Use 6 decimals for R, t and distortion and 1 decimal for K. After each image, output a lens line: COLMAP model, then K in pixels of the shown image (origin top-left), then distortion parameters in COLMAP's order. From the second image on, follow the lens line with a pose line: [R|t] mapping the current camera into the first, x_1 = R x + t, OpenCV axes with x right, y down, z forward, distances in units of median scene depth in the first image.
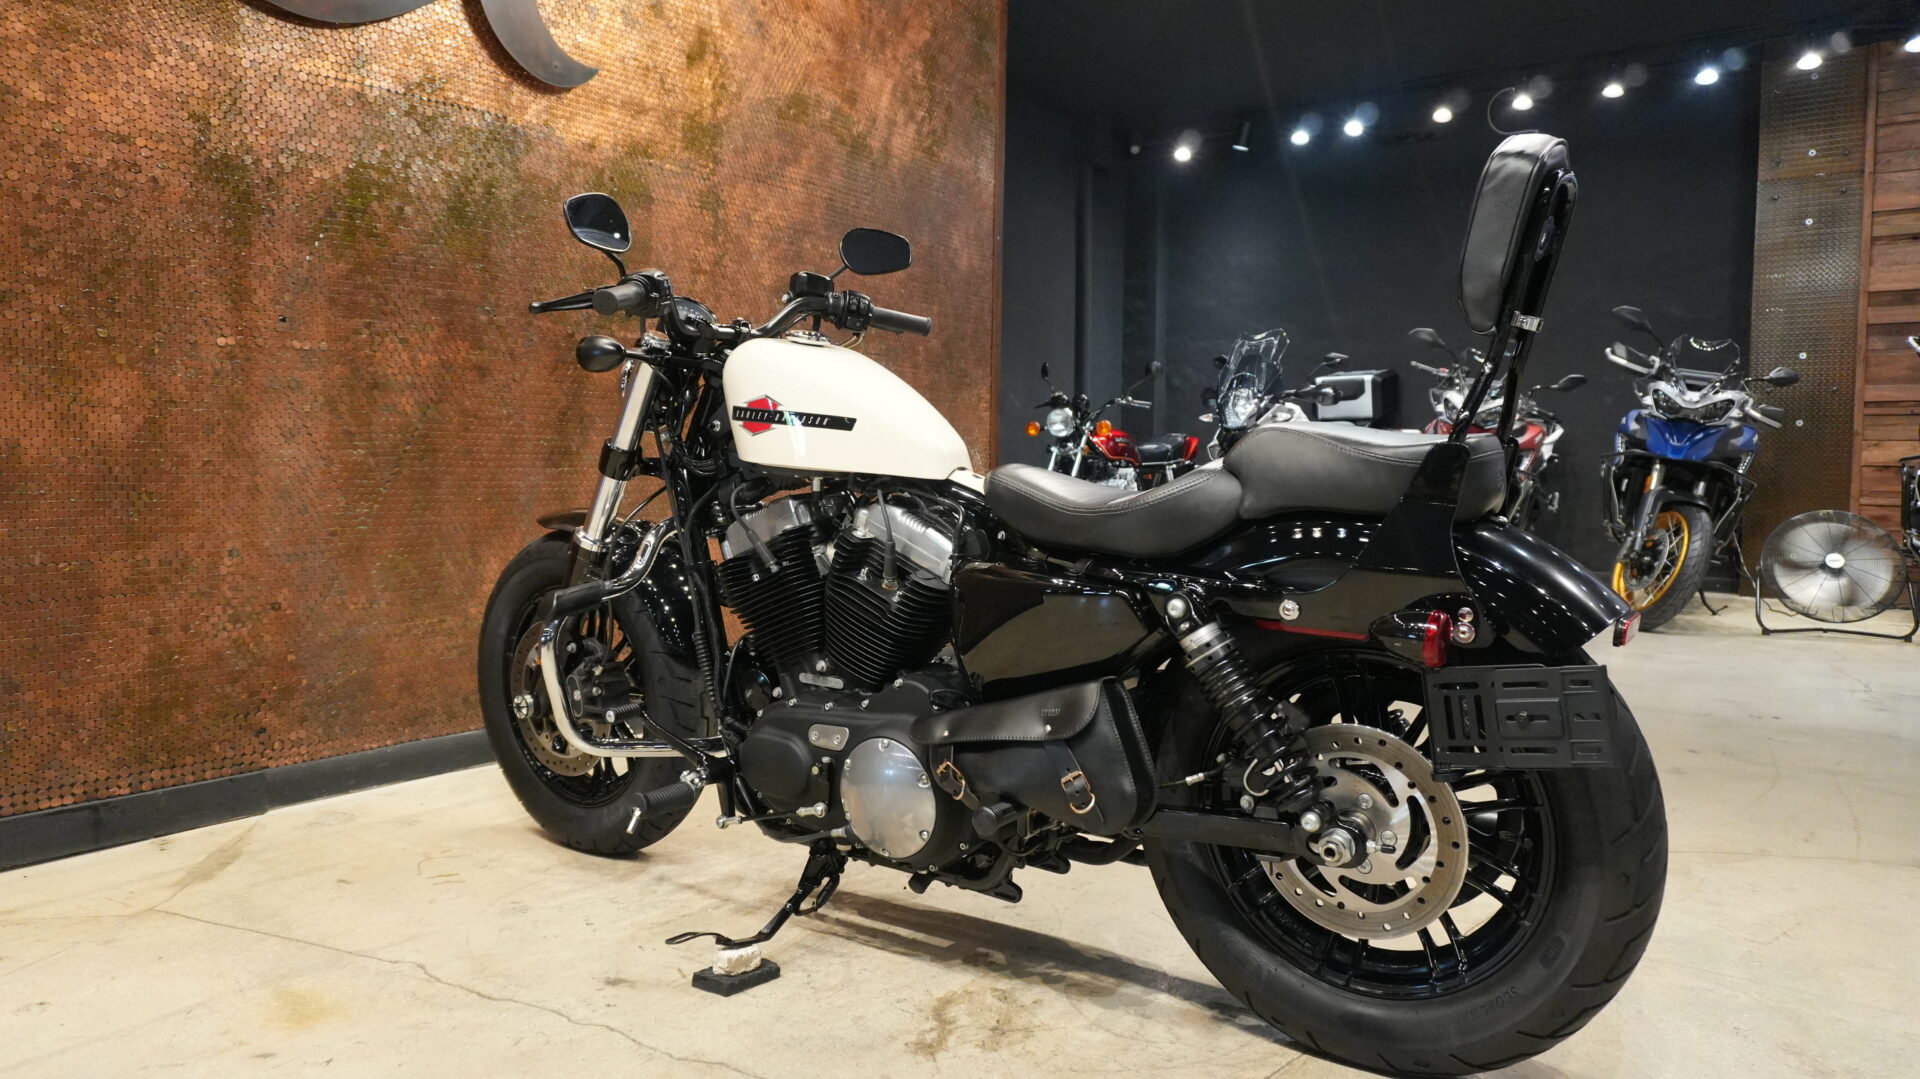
lens RADIAL K [[1277.0, 0, 958.0], [0, 1277.0, 536.8], [0, 0, 1]] dist [0.001796, -0.000706]
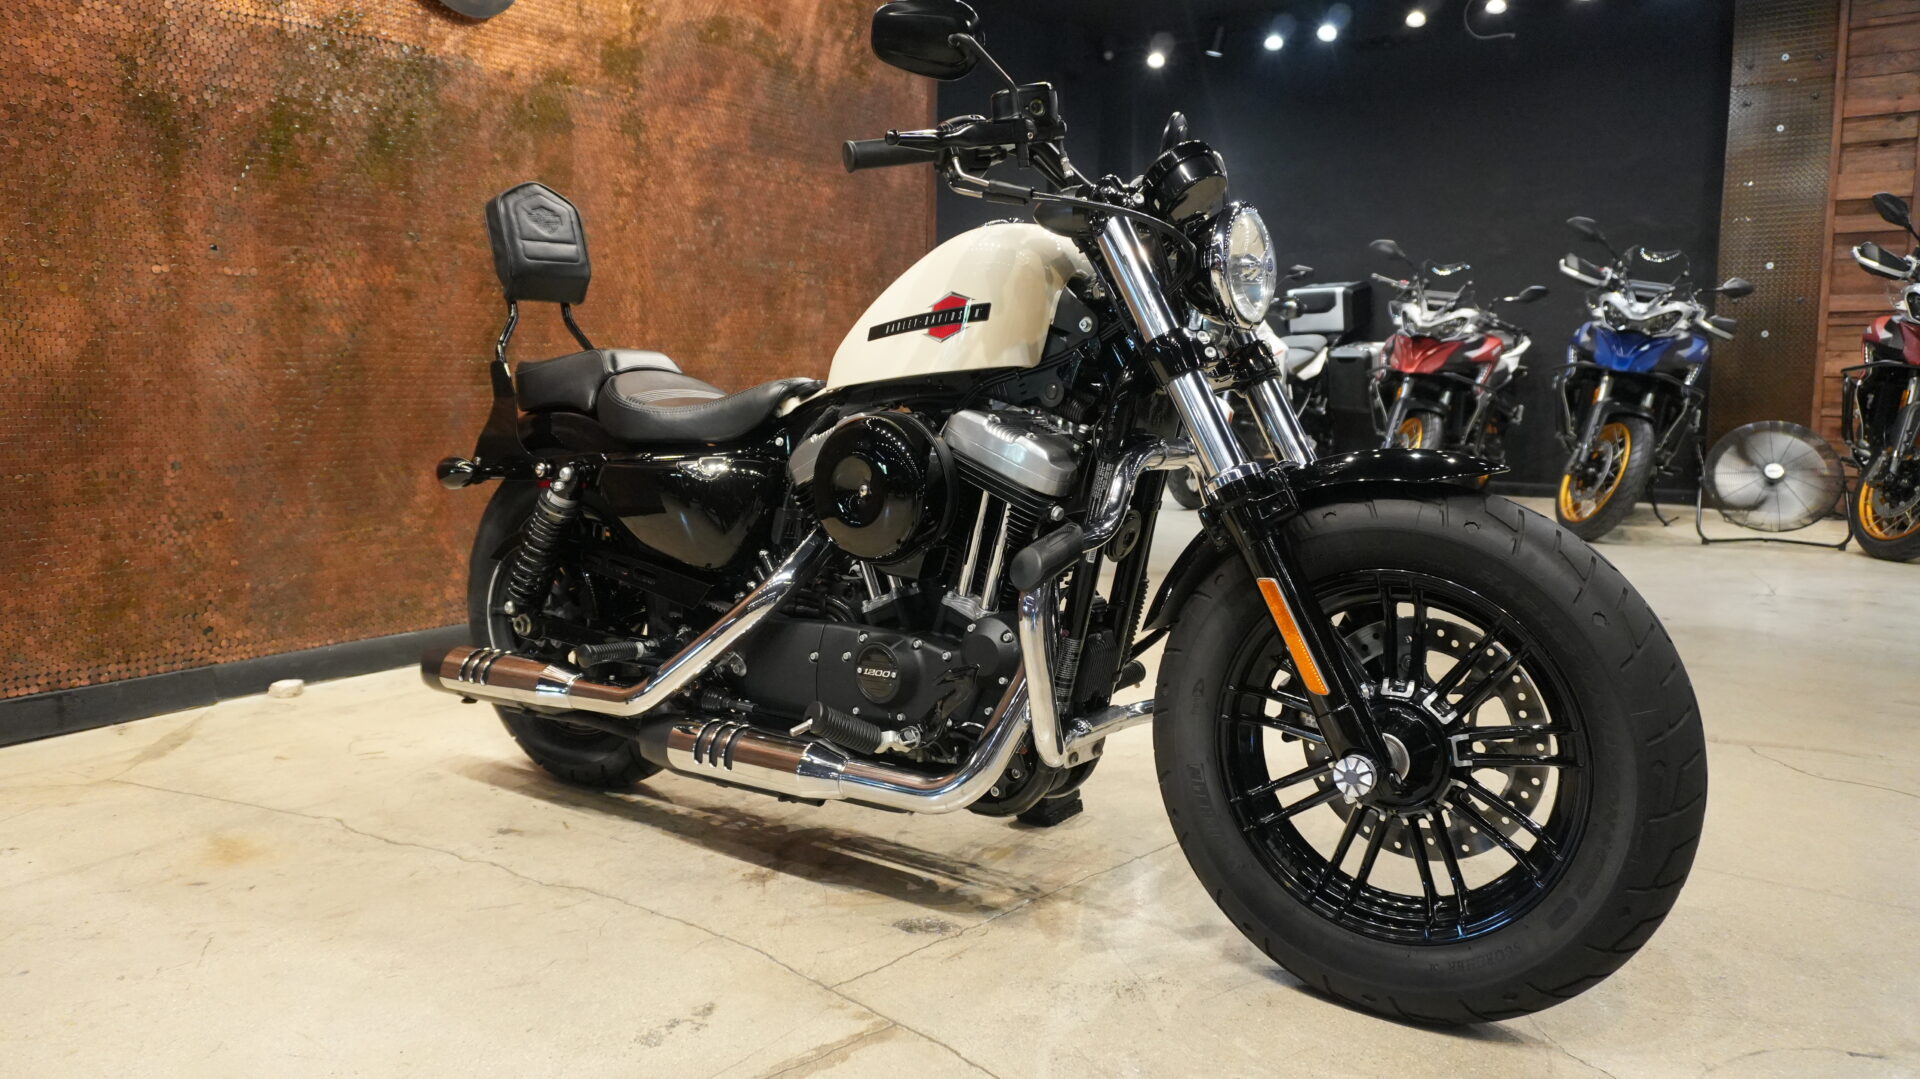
lens RADIAL K [[1328.6, 0, 960.8], [0, 1328.6, 537.8], [0, 0, 1]] dist [-0.005499, 0.002332]
pose [[0.999971, -0.005789, -0.005046, 0.098771], [0.006083, 0.998154, 0.060433, 0.009081], [0.004687, -0.060461, 0.998160, -0.117427]]
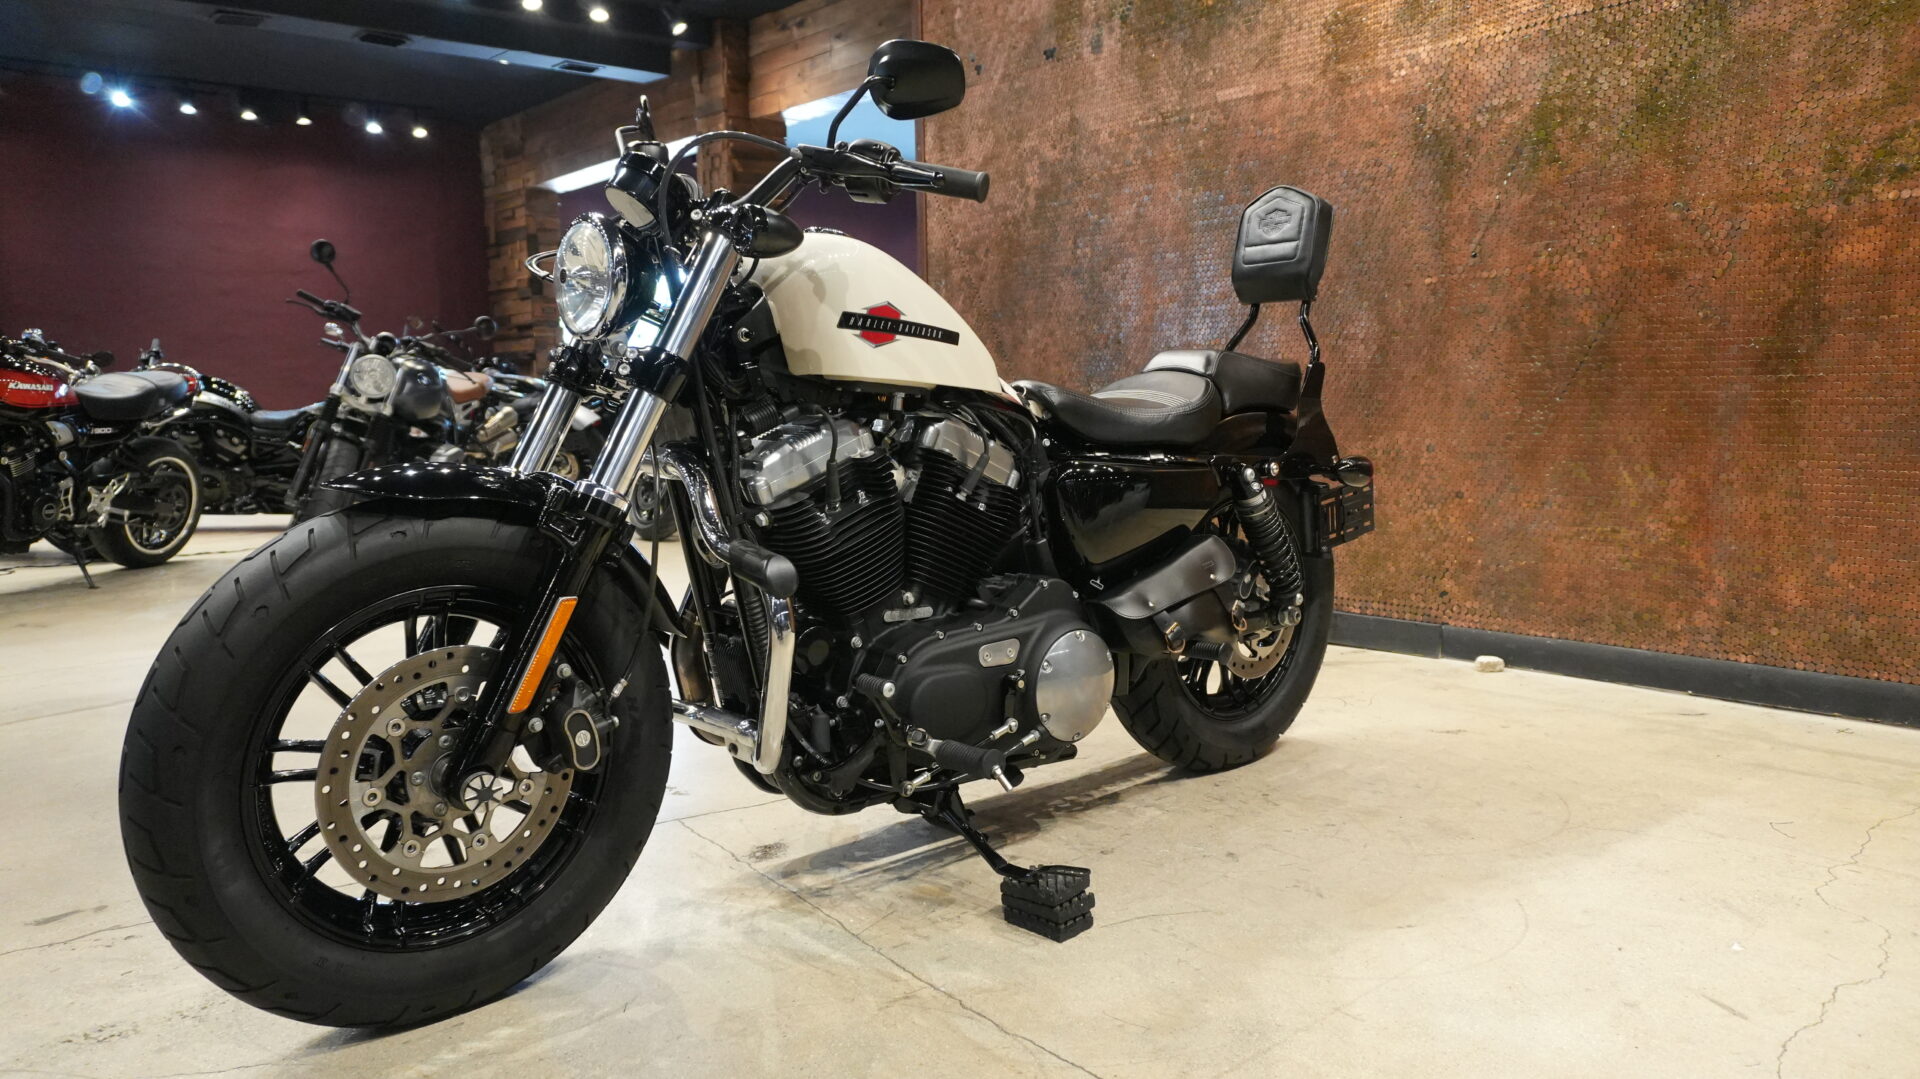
lens RADIAL K [[1328.6, 0, 960.8], [0, 1328.6, 537.8], [0, 0, 1]] dist [-0.005499, 0.002332]
pose [[-0.210863, 0.108103, -0.971520, 0.778820], [-0.037005, 0.992271, 0.118444, -0.036291], [0.976815, 0.060926, -0.205233, 0.778234]]
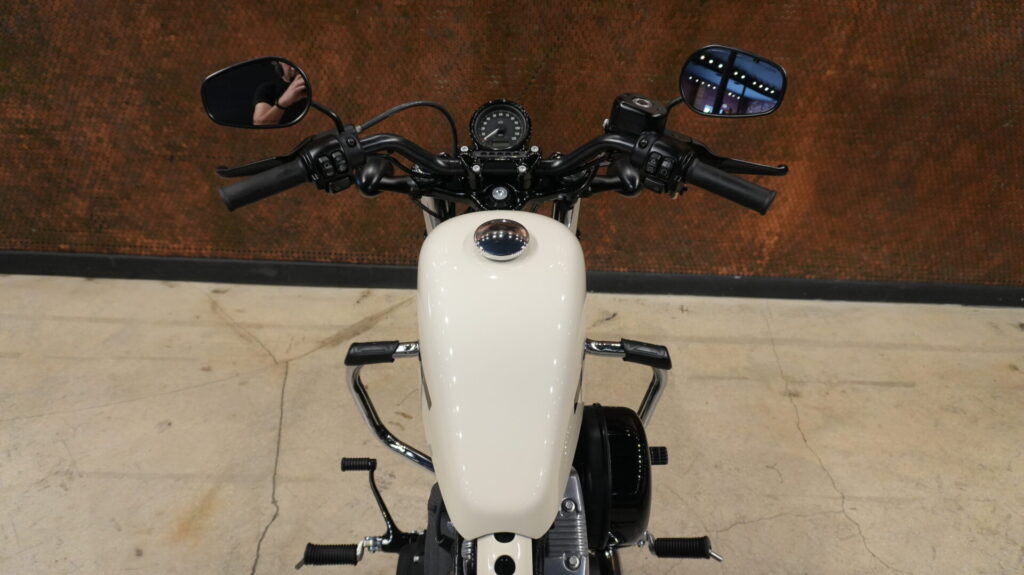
lens RADIAL K [[681.5, 0, 510.4], [0, 681.5, 285.0], [0, 0, 1]] dist [0.005791, -0.002979]
pose [[0.594614, 0.448111, -0.667556, 0.140337], [-0.083518, 0.860215, 0.503046, -0.258406], [0.799662, -0.243365, 0.548921, 0.564952]]
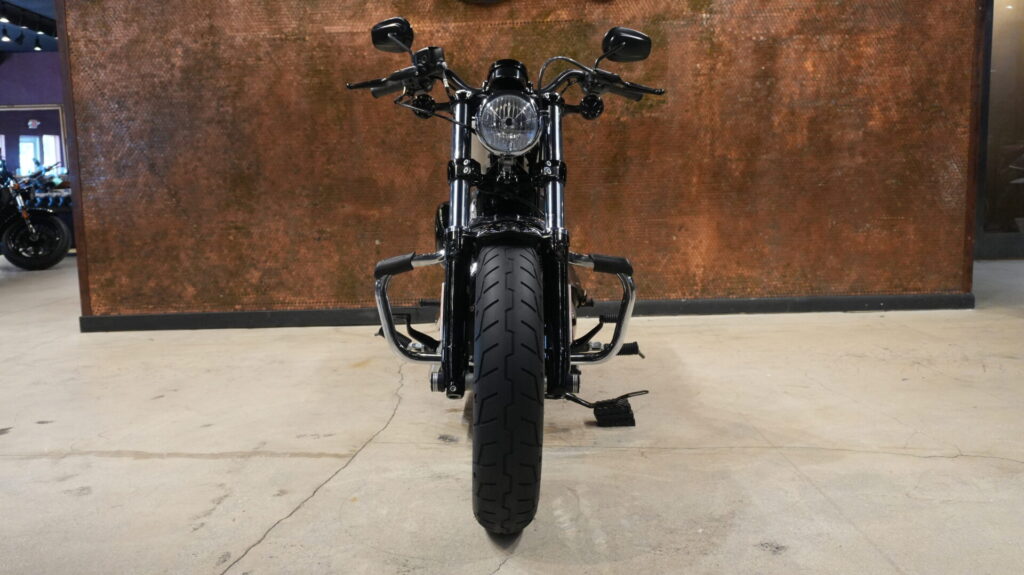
lens RADIAL K [[827.8, 0, 512.0], [0, 827.8, 287.5], [0, 0, 1]] dist [0.002894, 0.003006]
pose [[0.598854, 0.079097, -0.796943, 0.806520], [-0.017043, 0.996144, 0.086060, 0.002616], [0.800677, -0.037955, 0.597893, 0.059211]]
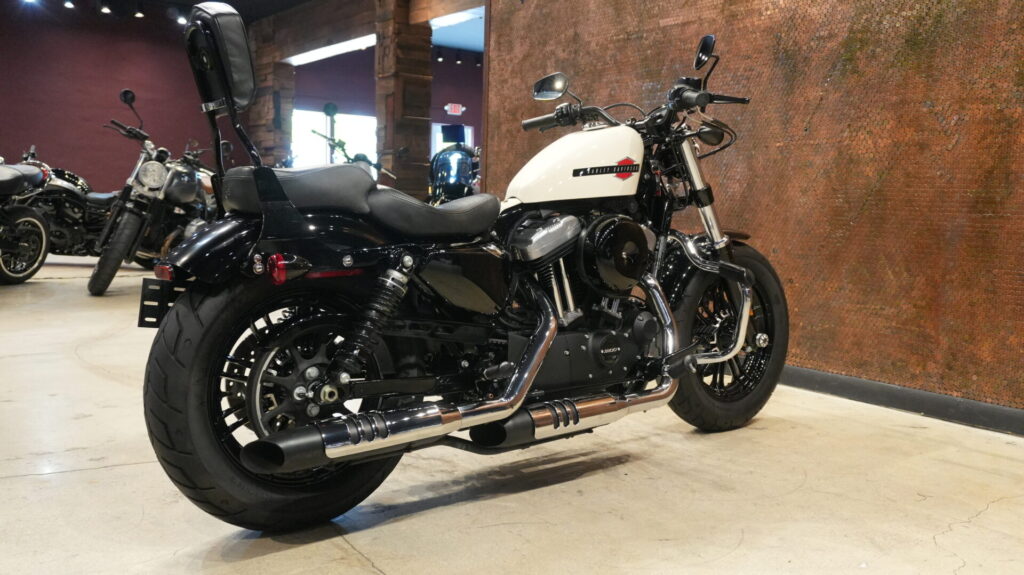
lens RADIAL K [[853.2, 0, 512.0], [0, 853.2, 287.5], [0, 0, 1]] dist [0.005107, -0.011631]
pose [[-0.267408, 0.086119, -0.959727, 0.788885], [-0.084099, 0.990112, 0.112278, -0.043245], [0.959906, 0.110736, -0.257522, 0.906031]]
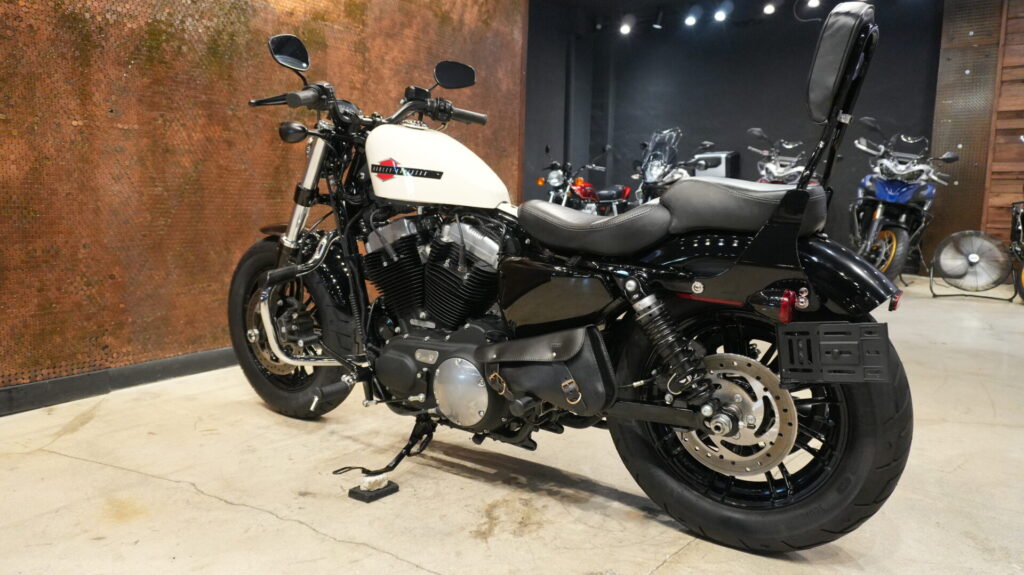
lens RADIAL K [[681.5, 0, 510.4], [0, 681.5, 285.0], [0, 0, 1]] dist [0.005791, -0.002979]
pose [[0.999785, 0.009065, 0.018646, -0.003645], [-0.010275, 0.997777, 0.065848, -0.001718], [-0.018007, -0.066025, 0.997655, 0.052002]]
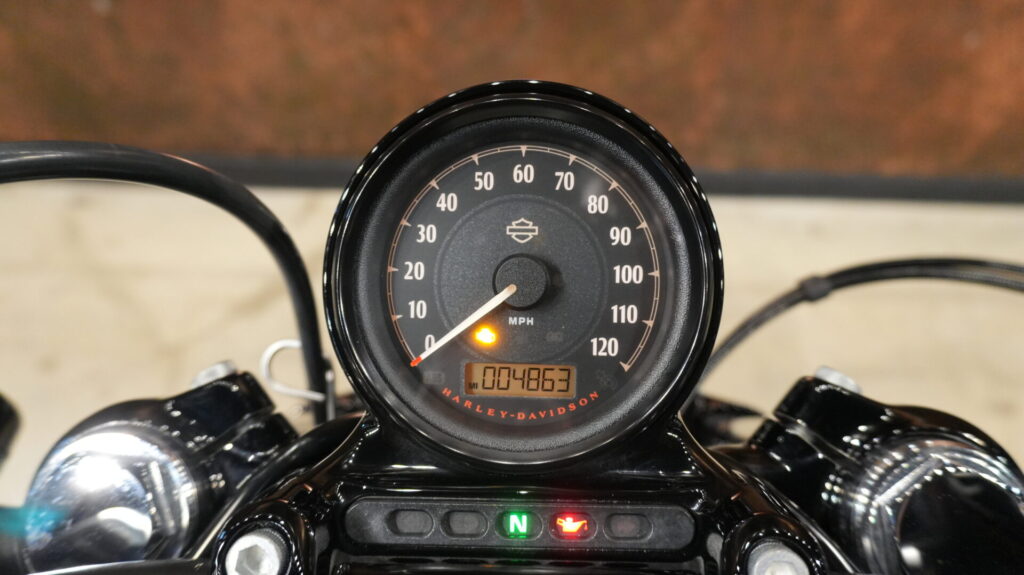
lens RADIAL K [[681.5, 0, 510.4], [0, 681.5, 285.0], [0, 0, 1]] dist [0.005791, -0.002979]
pose [[0.573996, 0.650882, -0.496871, -0.138418], [-0.062037, 0.639607, 0.766195, -0.184670], [0.816505, -0.408968, 0.407511, 0.774063]]
